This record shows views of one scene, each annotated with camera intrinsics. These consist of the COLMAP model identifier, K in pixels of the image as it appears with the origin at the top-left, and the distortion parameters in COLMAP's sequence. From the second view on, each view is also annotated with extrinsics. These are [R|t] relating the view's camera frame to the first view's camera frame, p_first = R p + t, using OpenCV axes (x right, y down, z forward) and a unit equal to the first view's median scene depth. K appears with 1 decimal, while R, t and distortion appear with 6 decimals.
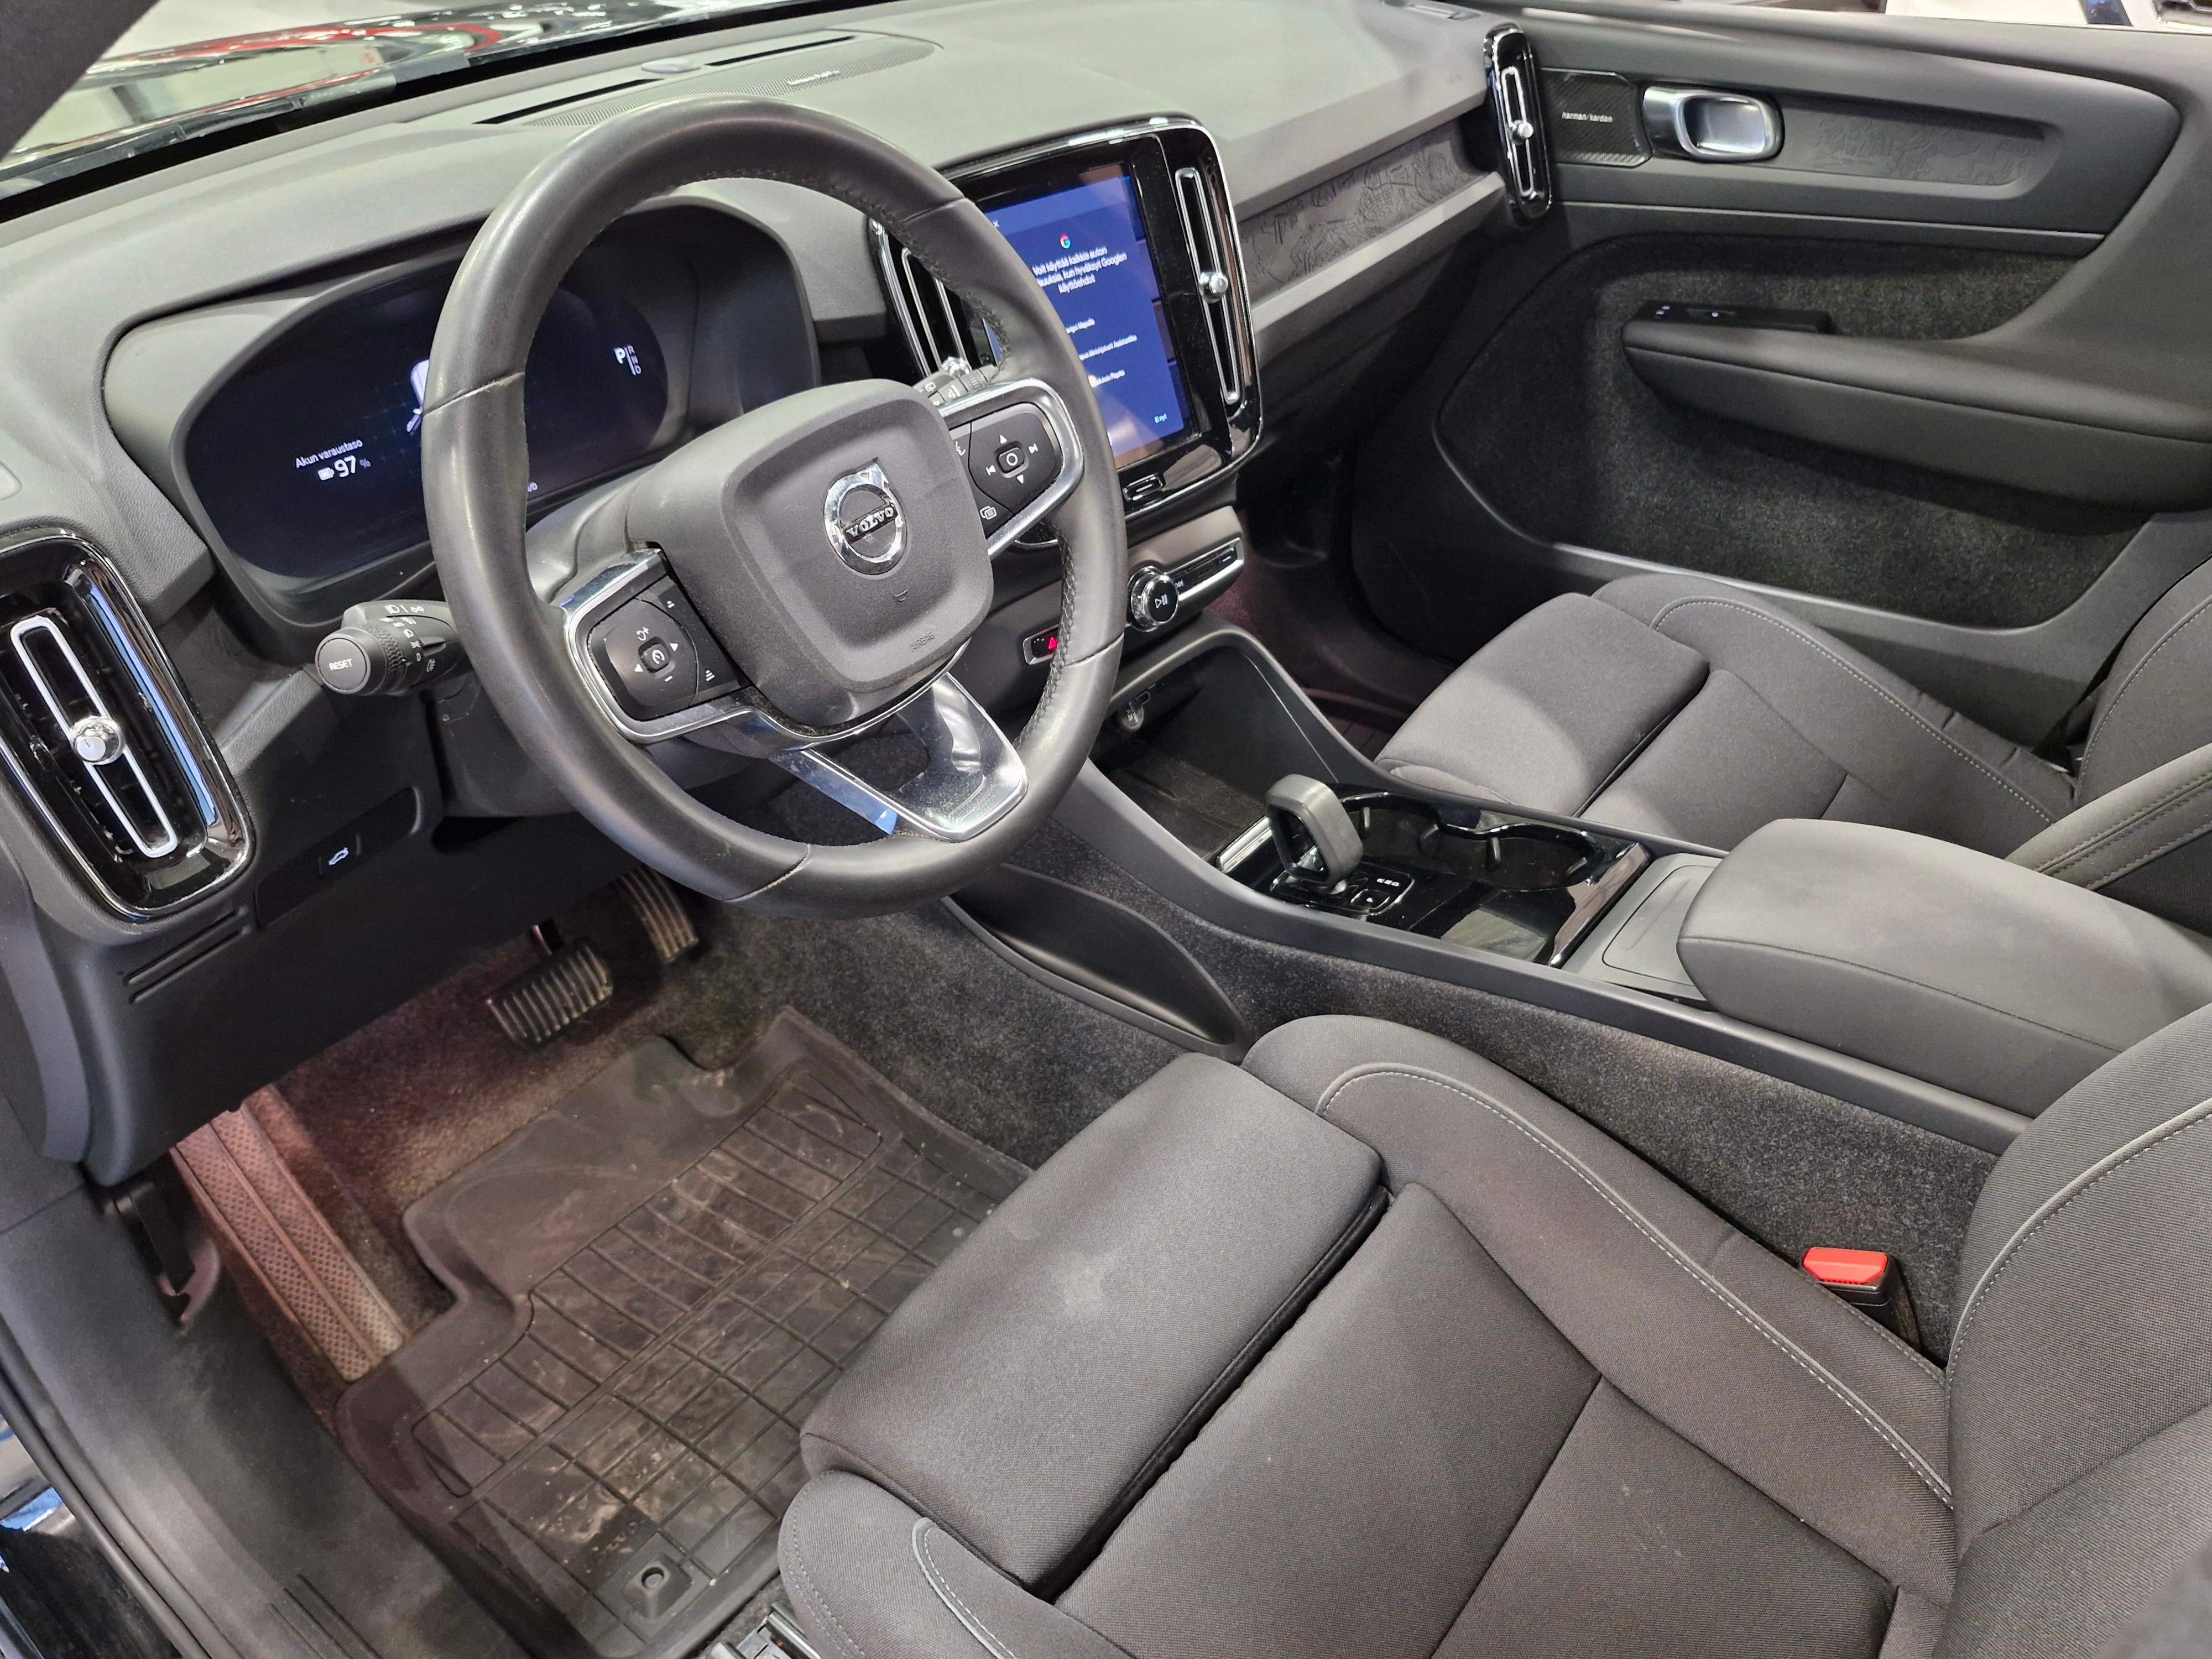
lens RADIAL K [[1647.1, 0, 1104.7], [0, 1647.1, 838.6], [0, 0, 1]] dist [0.110834, -0.164058]
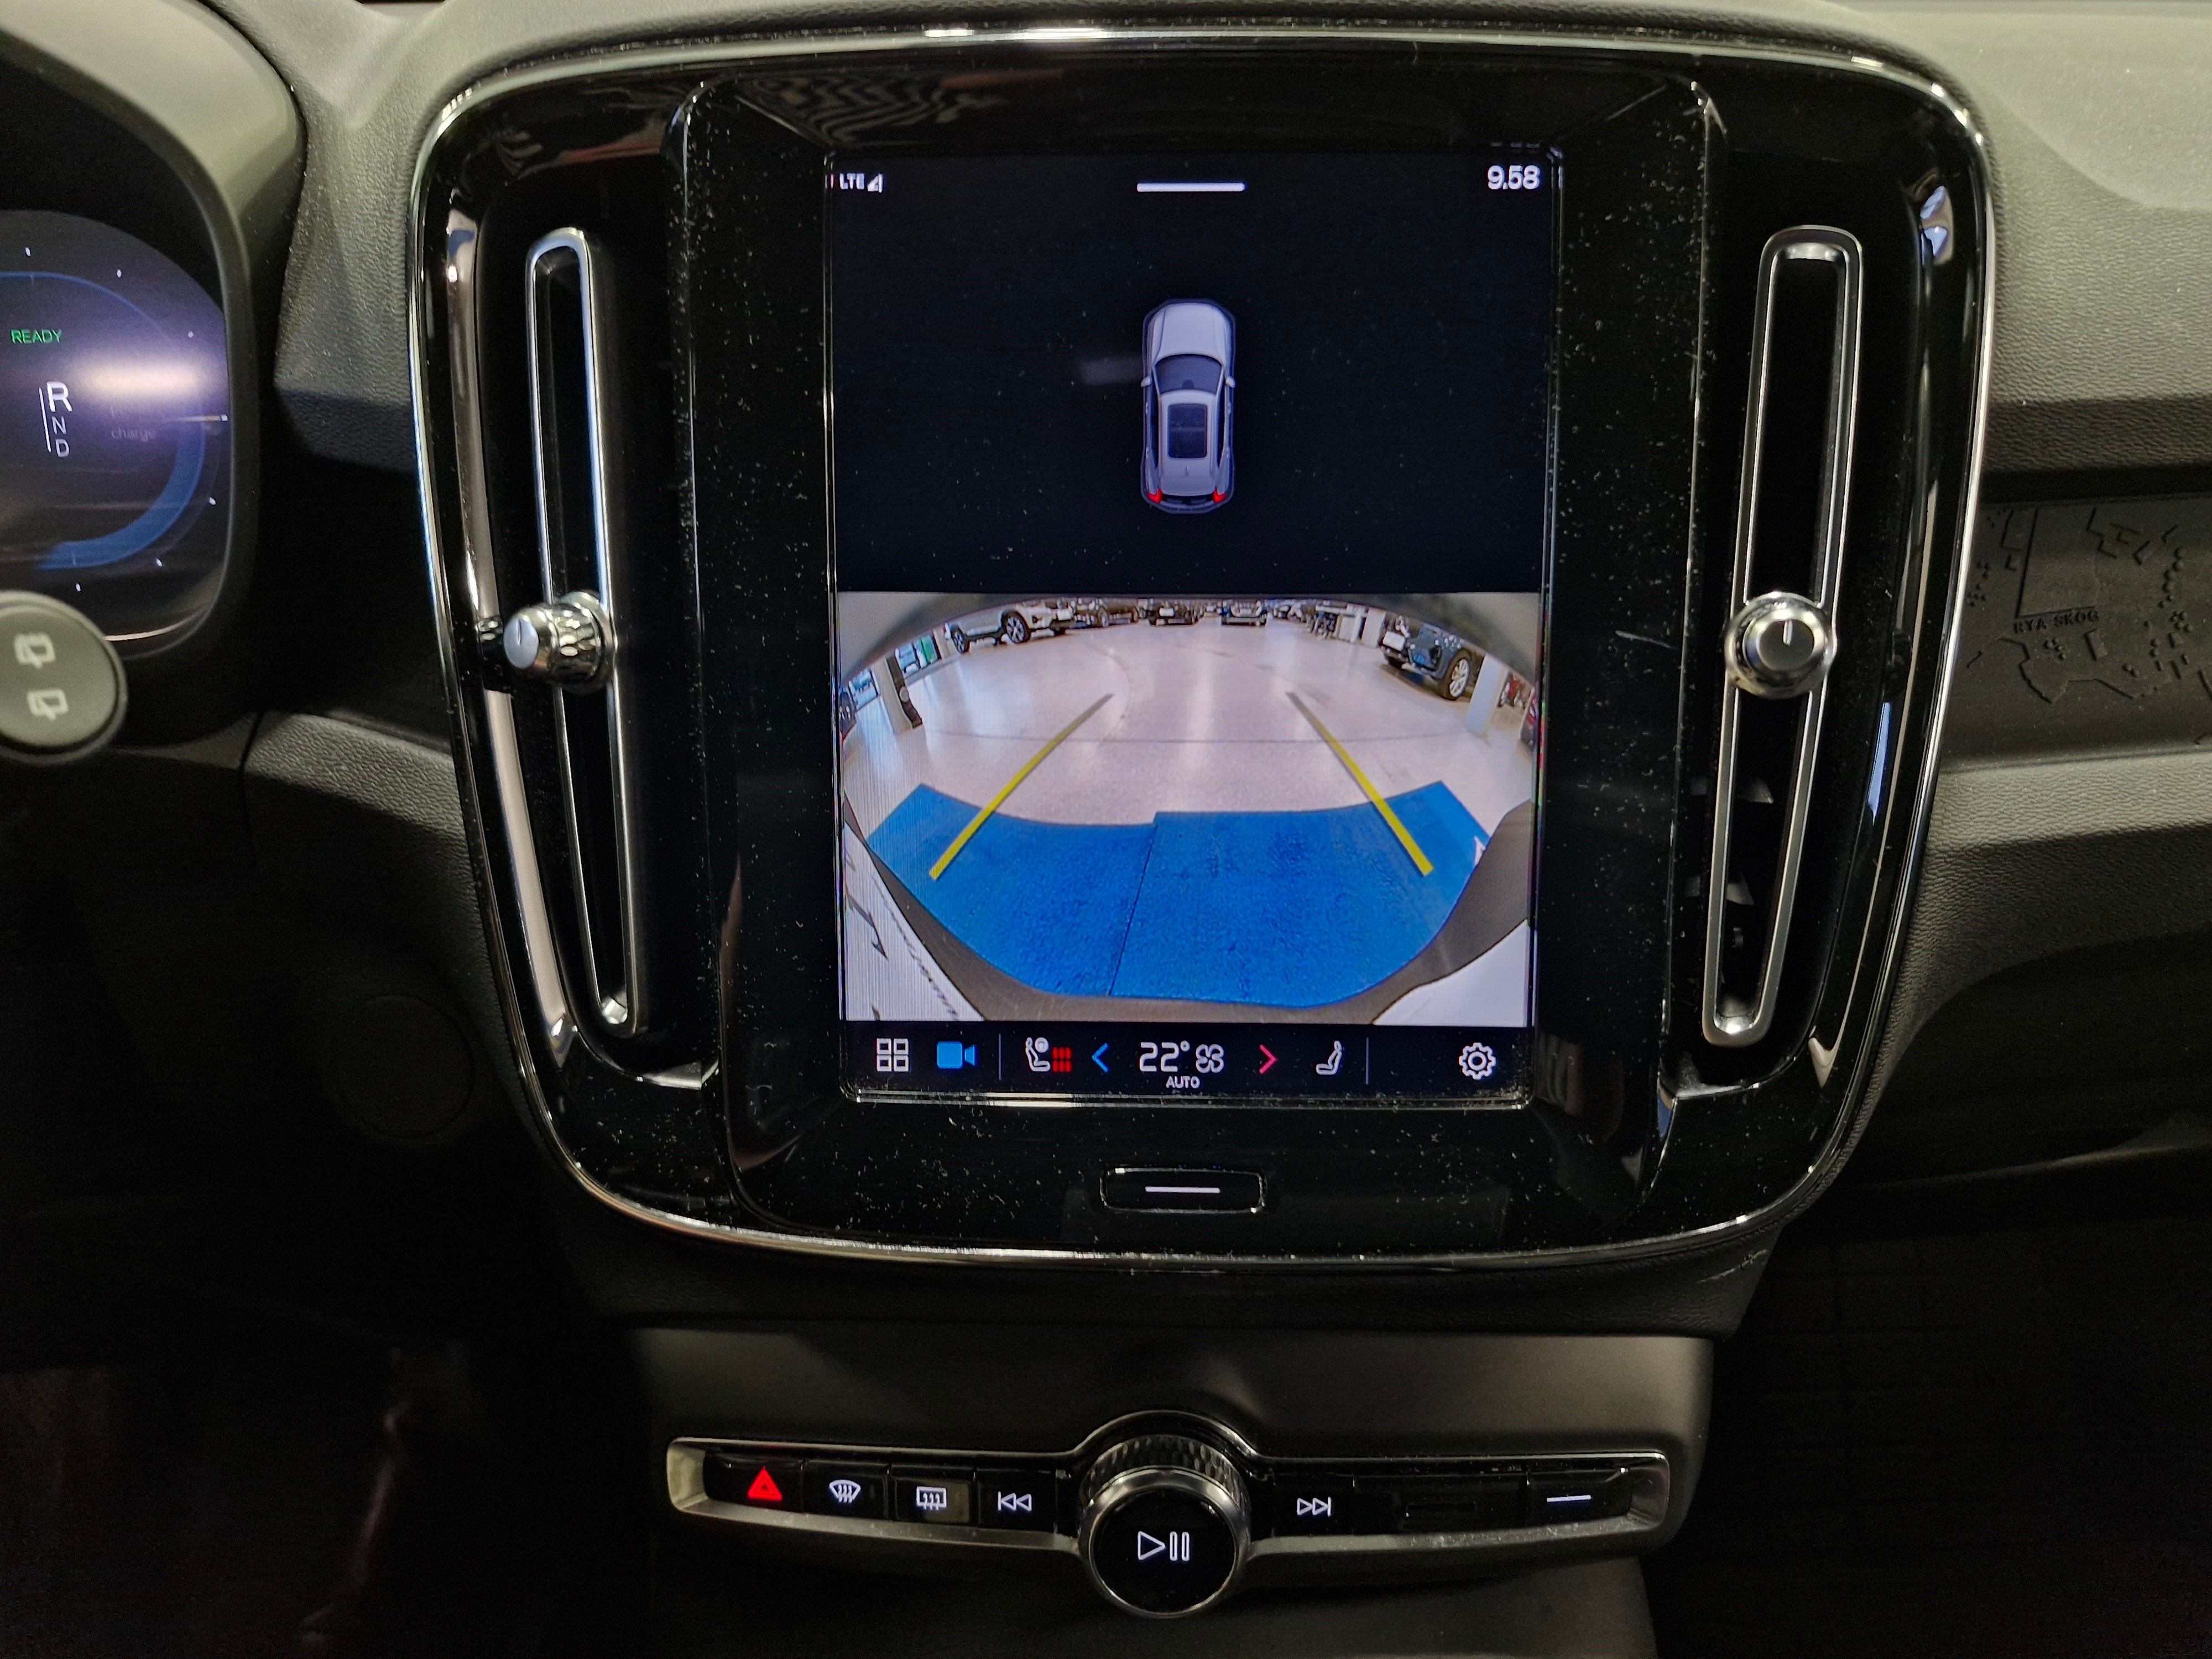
lens RADIAL K [[1560.1, 0, 1126.3], [0, 1560.1, 802.5], [0, 0, 1]] dist [0.043048, -0.042211]
pose [[0.692266, 0.332690, -0.640379, 0.156154], [-0.422658, 0.906183, 0.013877, -0.250432], [0.584917, 0.261055, 0.767934, 0.701577]]
